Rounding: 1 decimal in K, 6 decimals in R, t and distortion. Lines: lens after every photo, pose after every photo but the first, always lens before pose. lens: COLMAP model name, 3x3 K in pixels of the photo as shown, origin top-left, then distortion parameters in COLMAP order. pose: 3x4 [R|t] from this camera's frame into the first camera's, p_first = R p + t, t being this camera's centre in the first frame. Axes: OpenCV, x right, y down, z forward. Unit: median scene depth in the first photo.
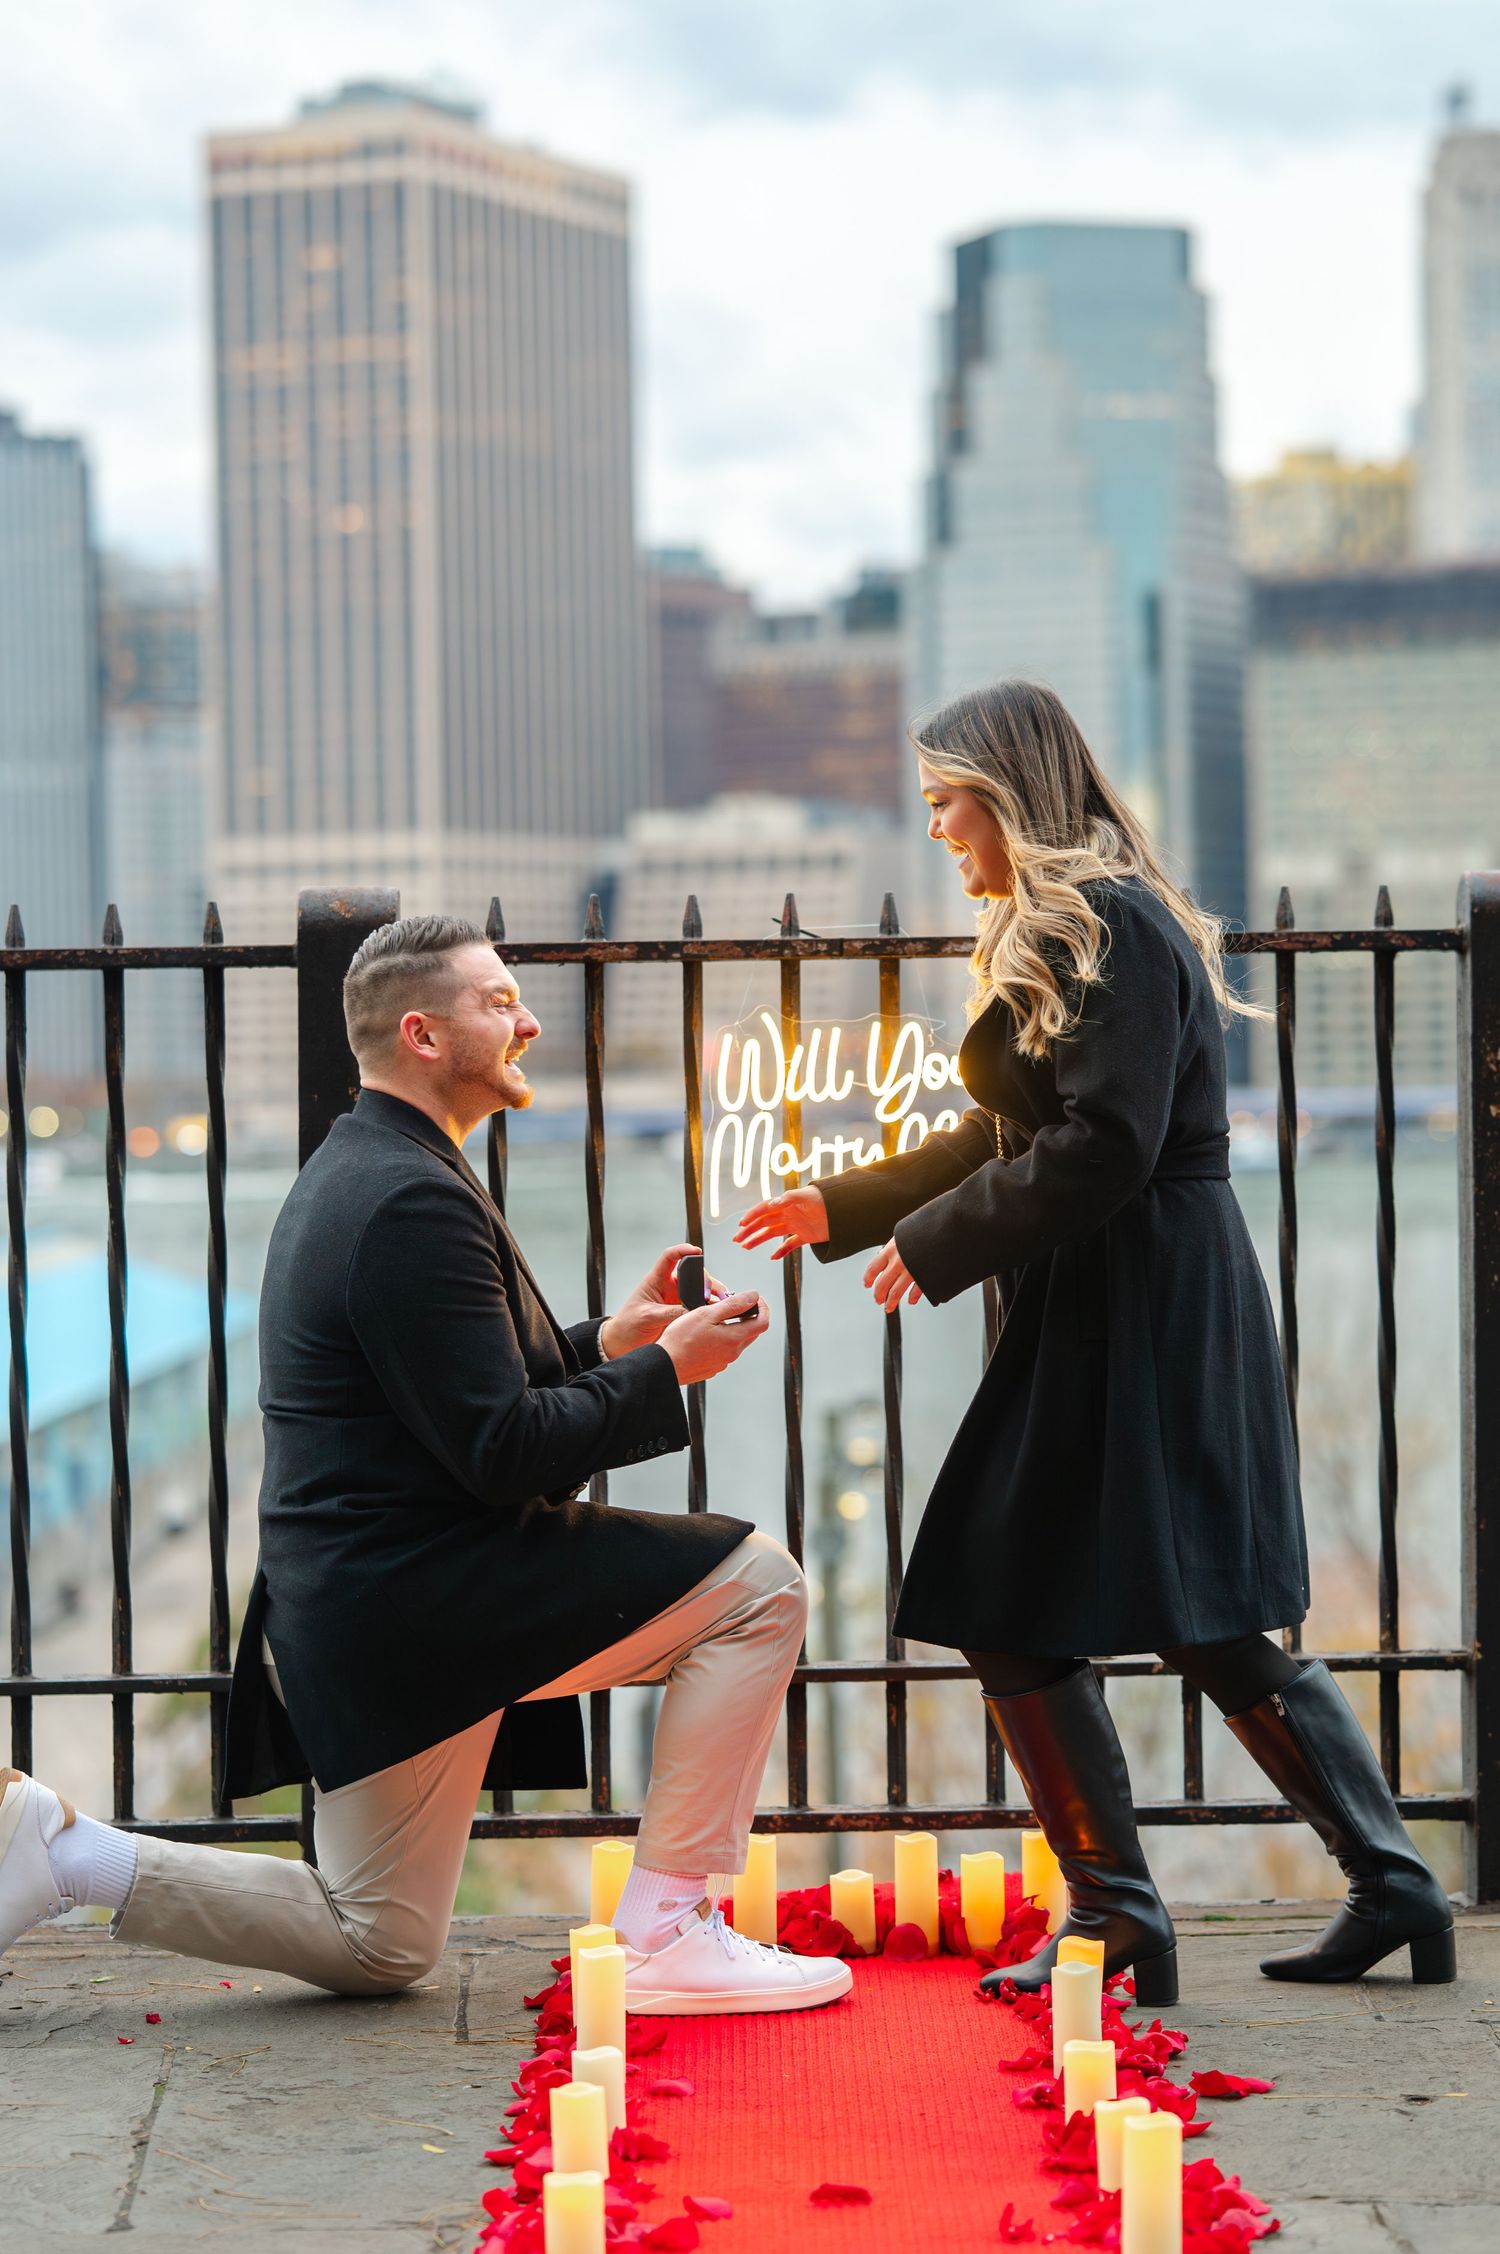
lens RADIAL K [[5678.2, 0, 750.0], [0, 5678.2, 1127.0], [0, 0, 1]] dist [-0.022302, -0.008740]
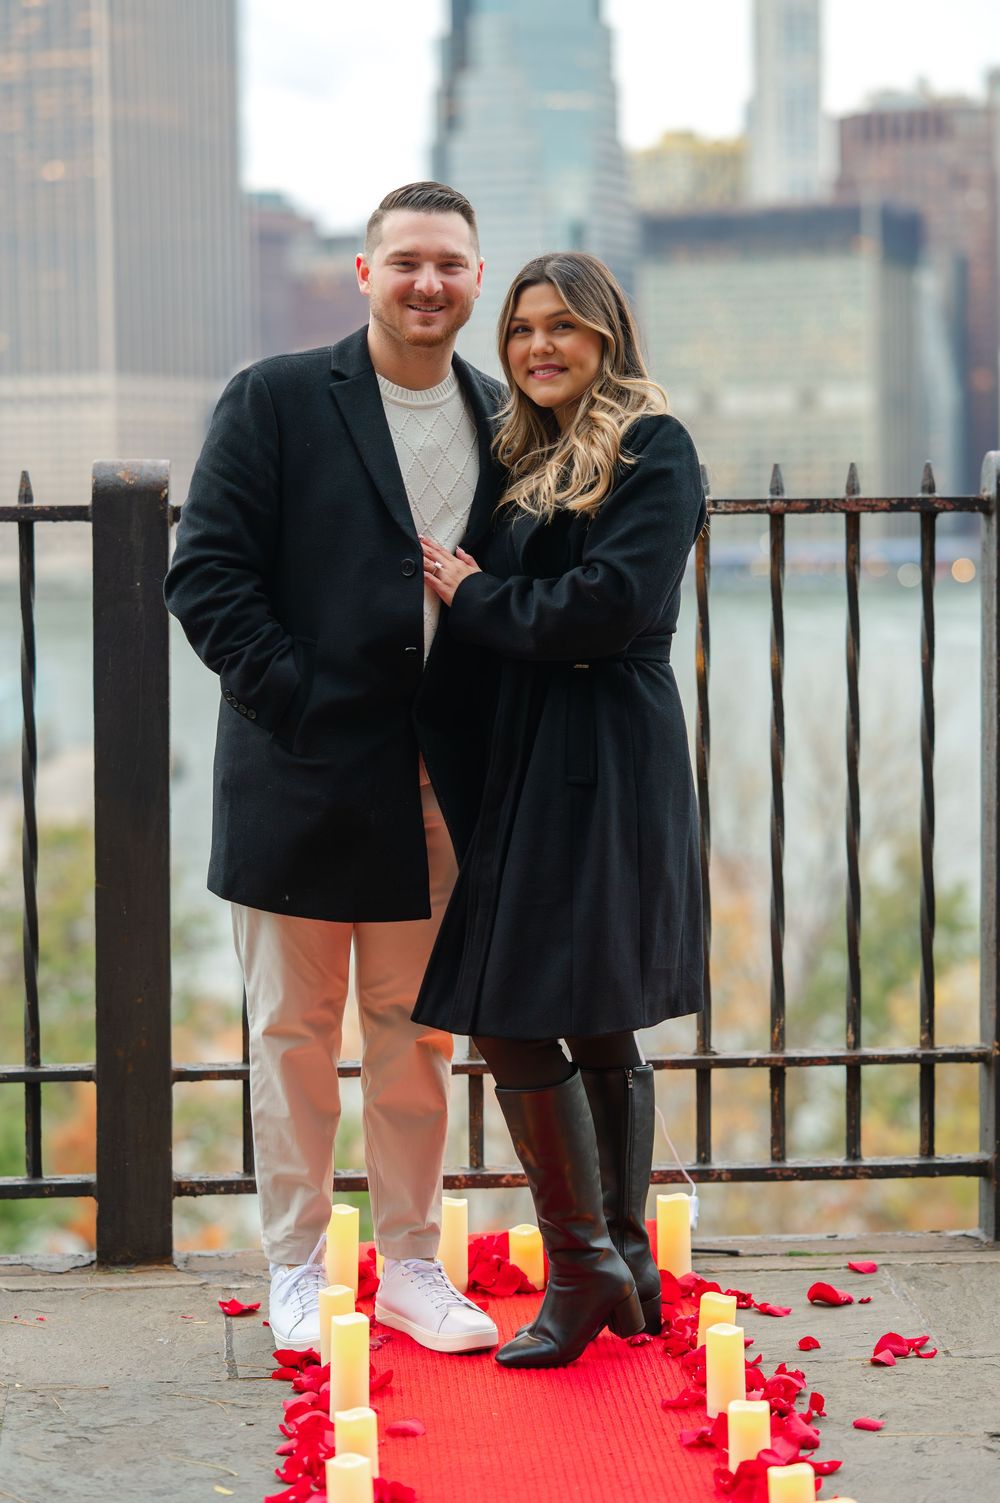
lens RADIAL K [[3625.4, 0, 475.4], [0, 3625.4, 751.8], [0, 0, 1]] dist [-0.028769, 0.034918]
pose [[0.998921, 0.001424, 0.046412, -0.030924], [-0.003819, 0.998663, 0.051560, -0.018887], [-0.046276, -0.051682, 0.997591, 0.174871]]
